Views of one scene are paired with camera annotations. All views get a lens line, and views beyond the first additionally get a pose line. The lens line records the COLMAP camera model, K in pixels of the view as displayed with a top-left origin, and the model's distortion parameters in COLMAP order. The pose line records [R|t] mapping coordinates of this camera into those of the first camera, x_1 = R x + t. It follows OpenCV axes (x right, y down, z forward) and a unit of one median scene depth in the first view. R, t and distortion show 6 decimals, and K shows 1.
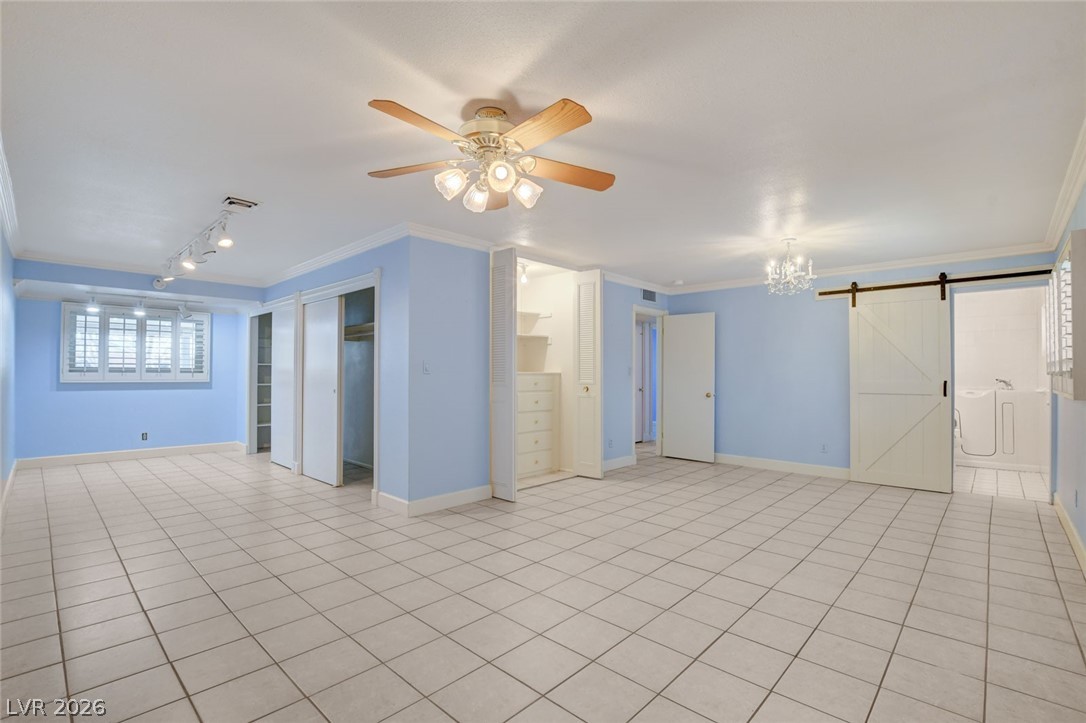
lens RADIAL K [[489.0, 0, 541.3], [0, 489.0, 368.4], [0, 0, 1]] dist [-0.016217, 0.002078]
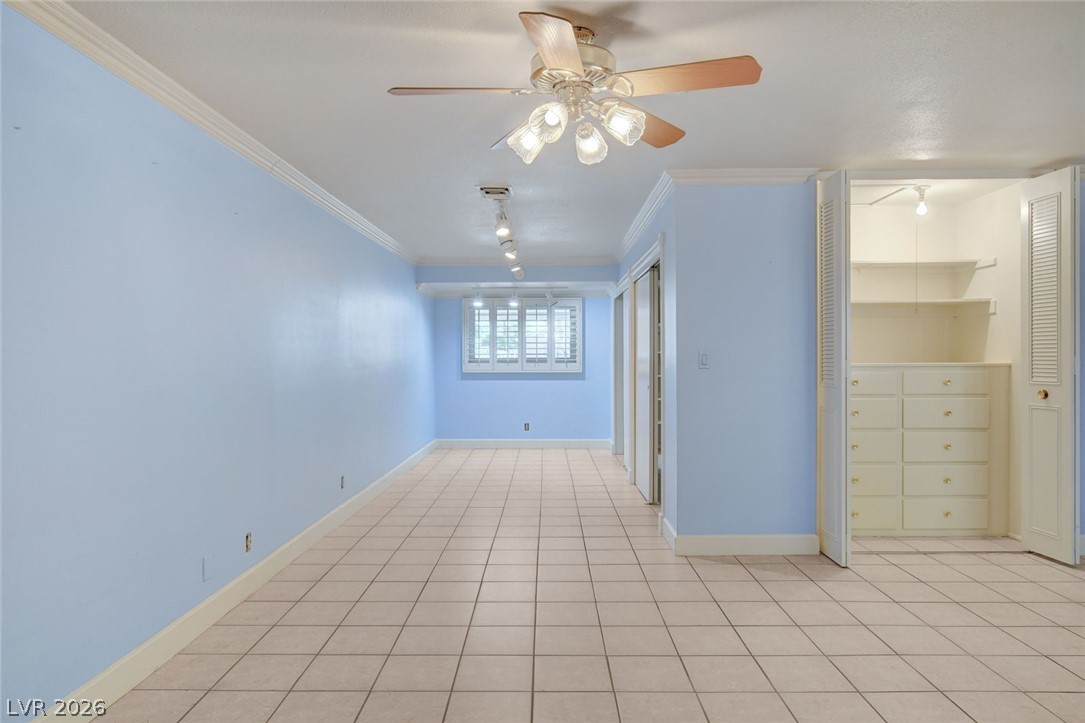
lens RADIAL K [[672.2, 0, 545.4], [0, 672.2, 356.0], [0, 0, 1]] dist [-0.008981, -0.000073]
pose [[0.691320, -0.007875, -0.722505, 0.228559], [0.012378, 0.999923, 0.000946, -0.007021], [0.722442, -0.009597, 0.691365, 0.082752]]
